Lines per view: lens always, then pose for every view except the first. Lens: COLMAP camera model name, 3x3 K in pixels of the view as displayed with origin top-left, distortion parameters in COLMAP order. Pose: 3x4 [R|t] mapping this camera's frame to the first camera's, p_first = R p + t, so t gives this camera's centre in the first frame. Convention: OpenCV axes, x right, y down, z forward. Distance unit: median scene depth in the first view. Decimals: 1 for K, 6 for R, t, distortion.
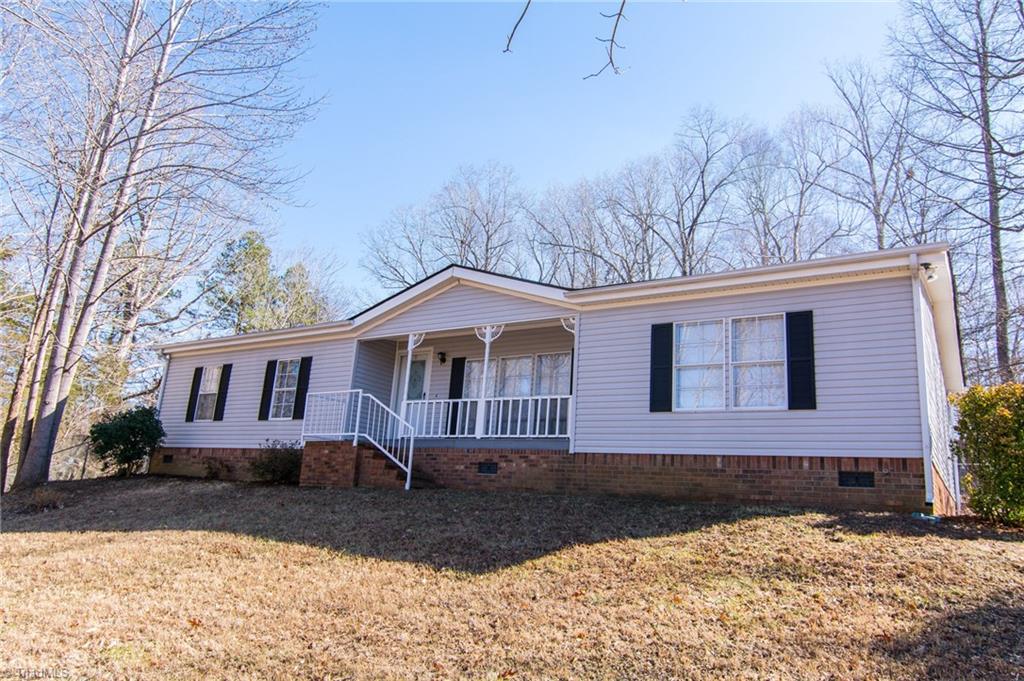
lens RADIAL K [[707.8, 0, 512.0], [0, 707.8, 340.5], [0, 0, 1]] dist [0.005345, -0.000639]
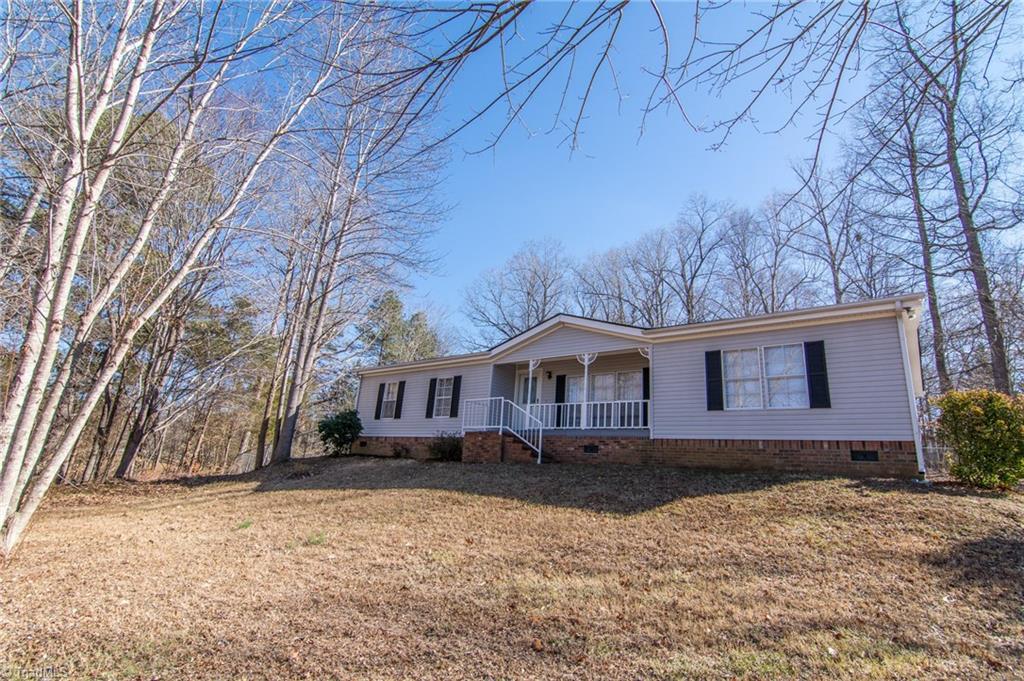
lens RADIAL K [[498.4, 0, 514.1], [0, 498.4, 338.9], [0, 0, 1]] dist [0.000780, 0.001153]
pose [[0.995895, -0.019985, -0.088278, -0.090900], [0.016001, 0.998831, -0.045614, -0.006450], [0.089086, 0.044014, 0.995051, -0.064407]]
